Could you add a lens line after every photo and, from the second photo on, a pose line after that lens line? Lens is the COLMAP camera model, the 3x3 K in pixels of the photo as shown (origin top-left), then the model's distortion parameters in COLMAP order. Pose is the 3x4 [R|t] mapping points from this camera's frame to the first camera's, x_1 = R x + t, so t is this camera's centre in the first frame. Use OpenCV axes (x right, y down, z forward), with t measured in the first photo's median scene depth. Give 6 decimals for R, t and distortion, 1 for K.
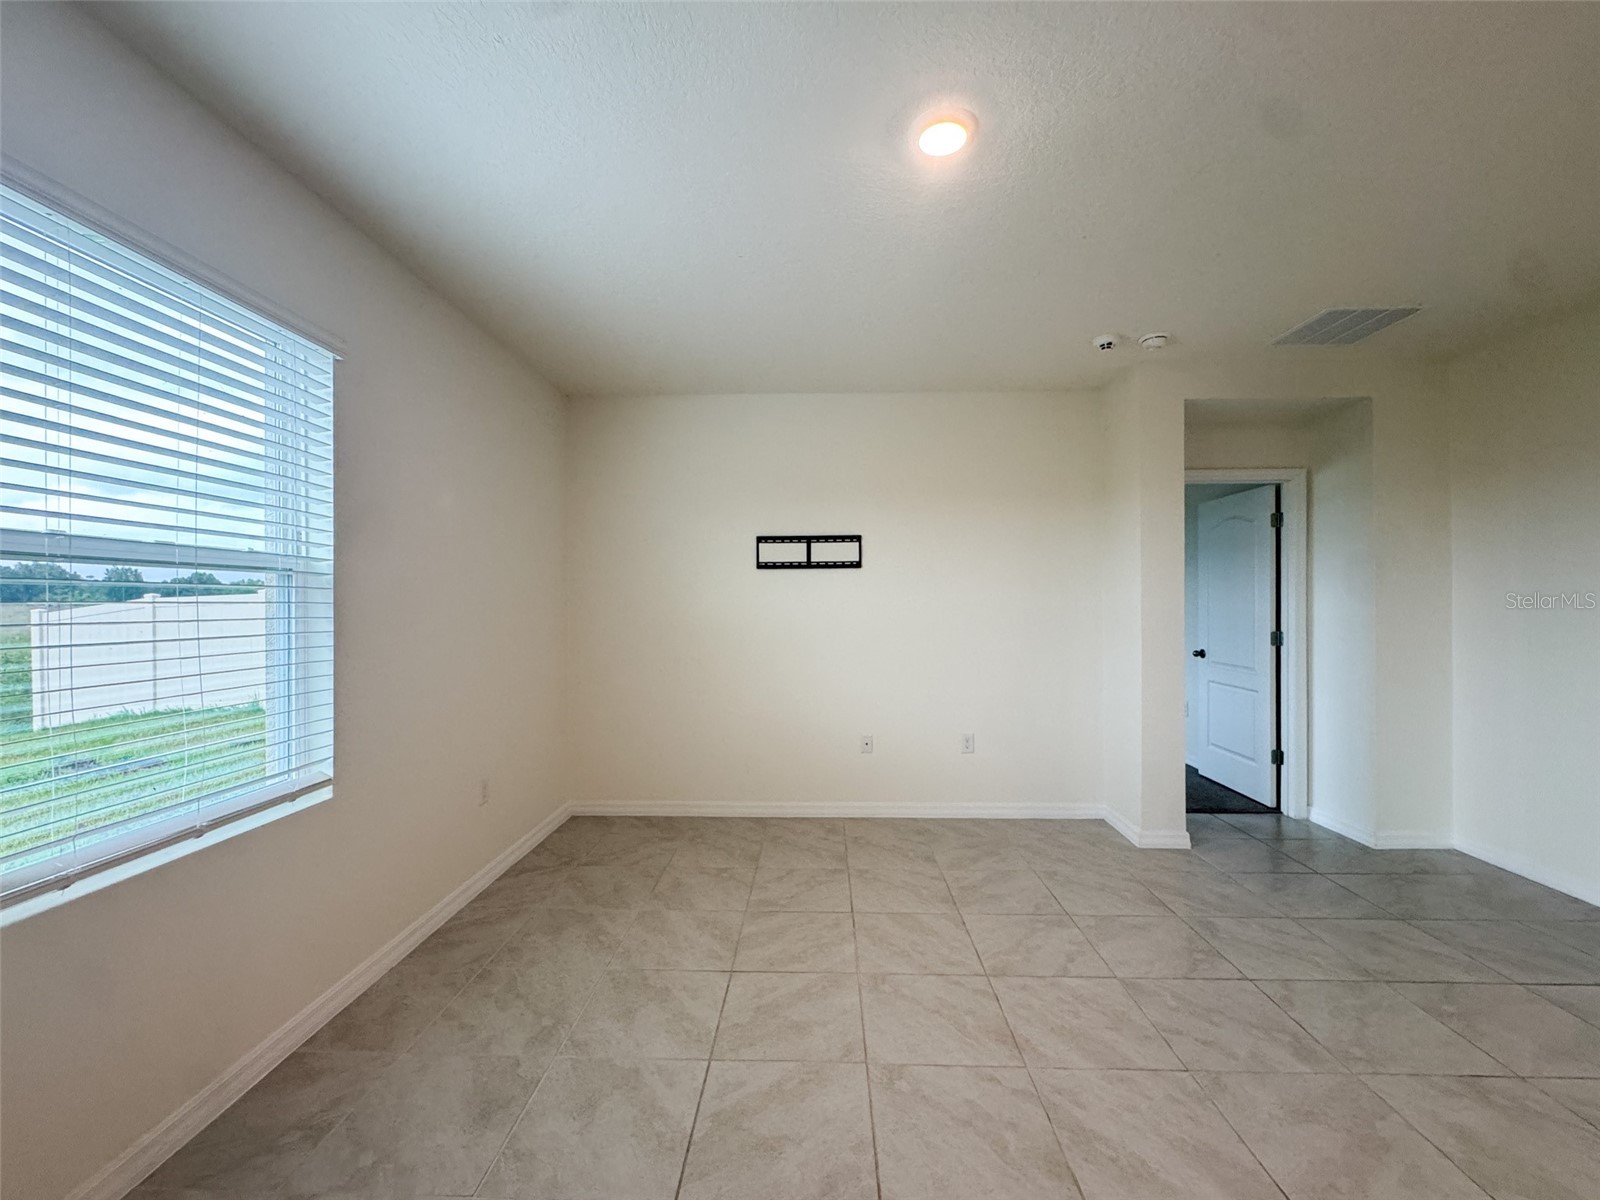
lens RADIAL K [[654.1, 0, 802.5], [0, 654.1, 596.6], [0, 0, 1]] dist [-0.001041, -0.000572]
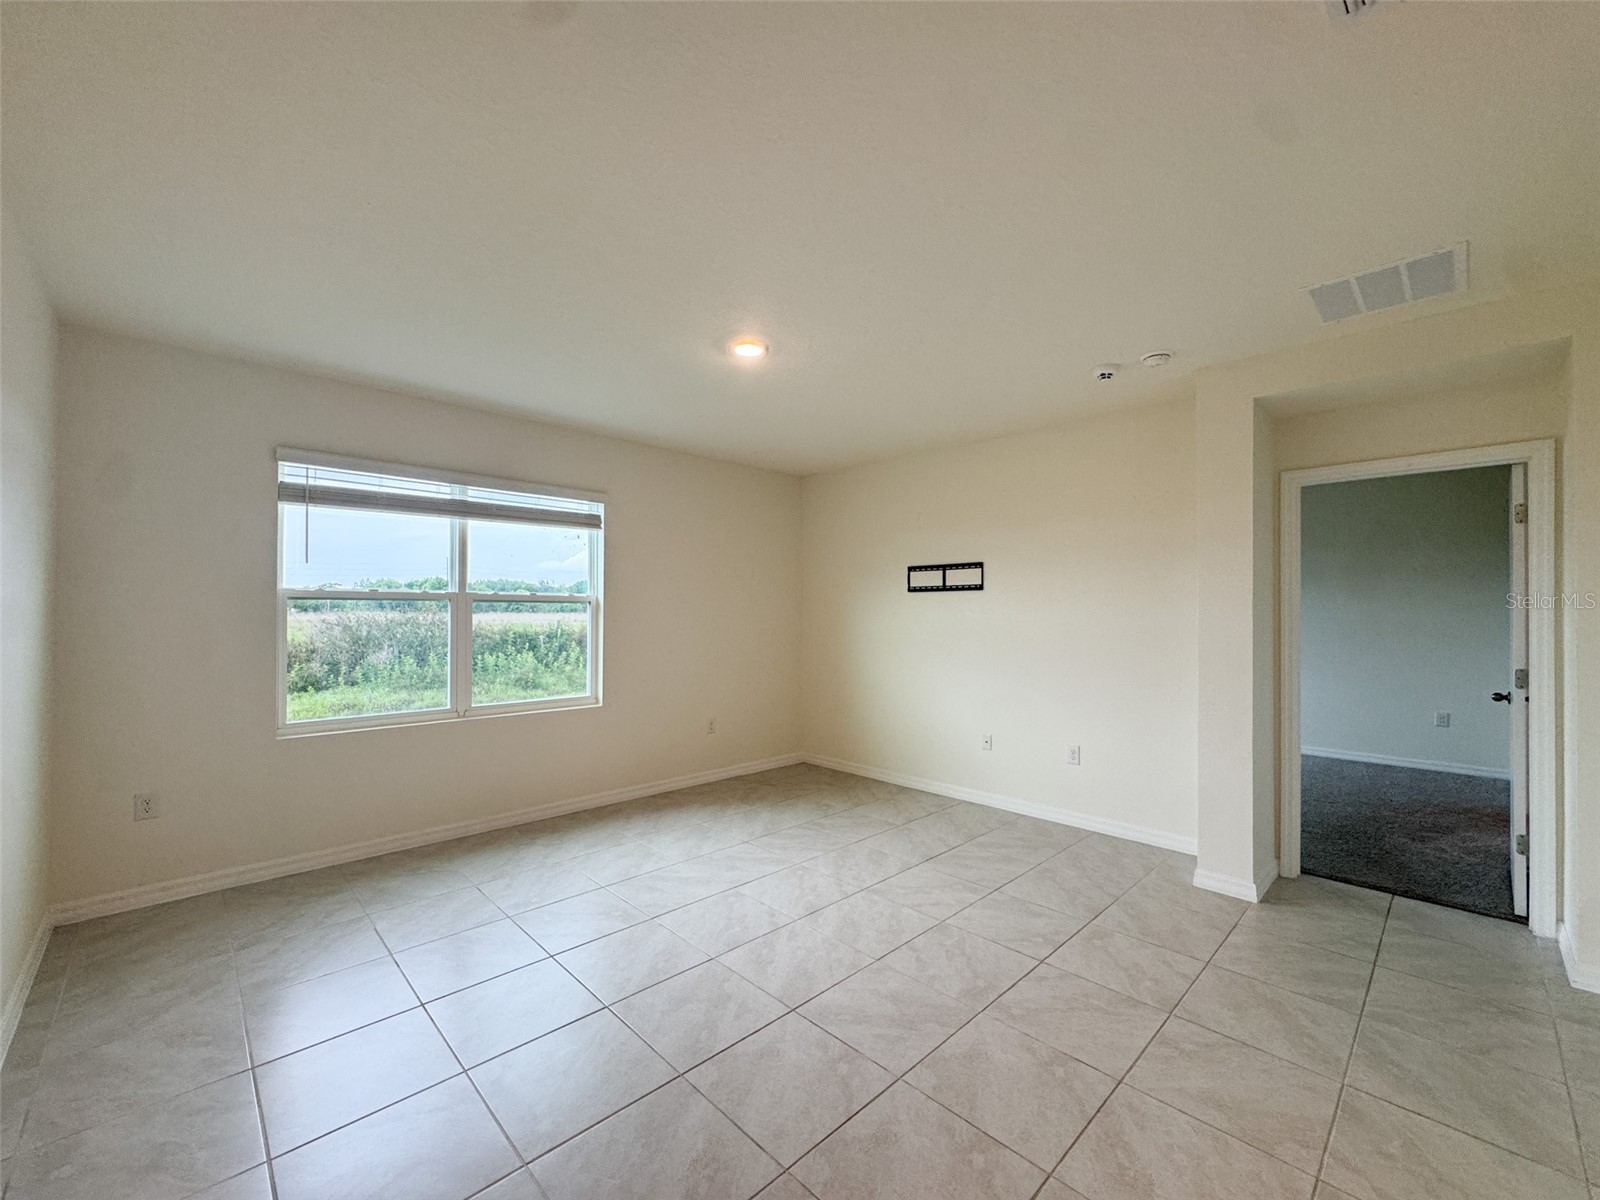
lens RADIAL K [[654.1, 0, 812.7], [0, 654.1, 606.3], [0, 0, 1]] dist [-0.001041, -0.000572]
pose [[0.727855, 0.002166, -0.685728, 0.668406], [-0.001400, 0.999998, 0.001672, -0.016712], [0.685730, -0.000256, 0.727856, -0.054161]]
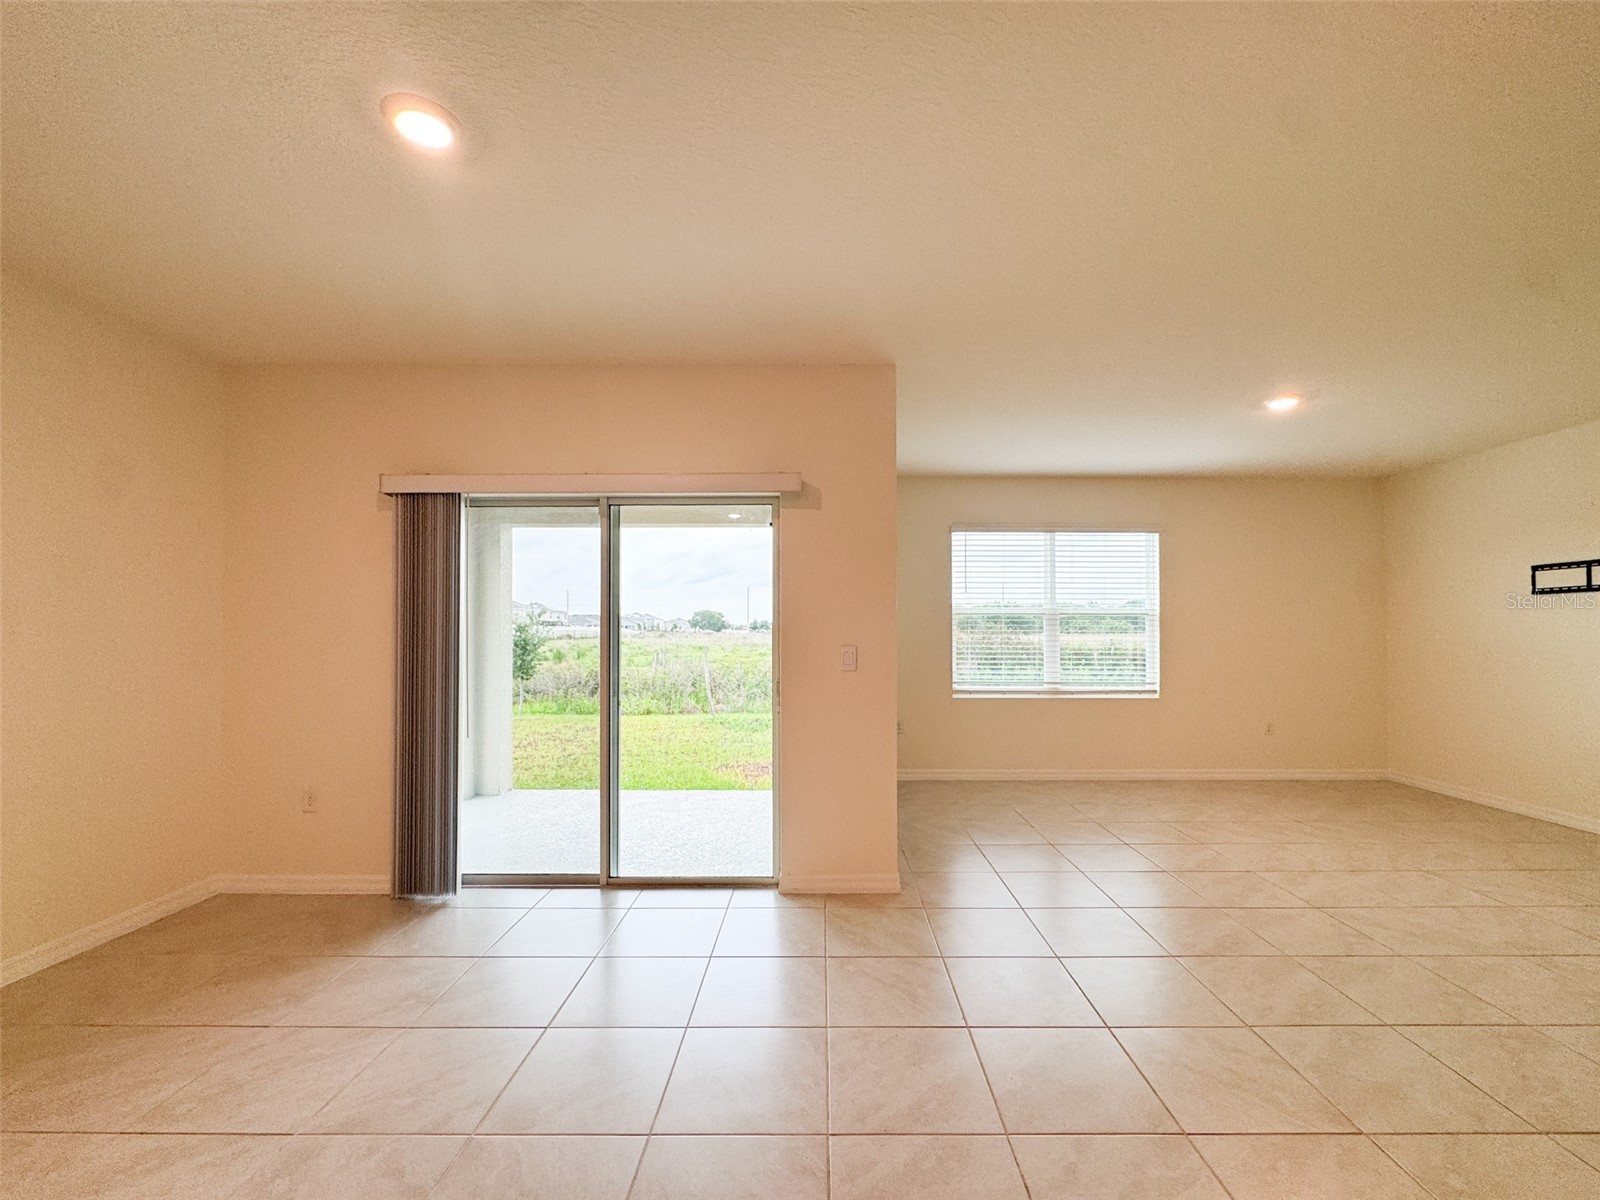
lens RADIAL K [[654.1, 0, 824.9], [0, 654.1, 623.5], [0, 0, 1]] dist [-0.001041, -0.000572]
pose [[0.031686, -0.008896, -0.999458, 1.003376], [0.008825, 0.999924, -0.008620, 0.005297], [0.999459, -0.008547, 0.031762, -0.240086]]
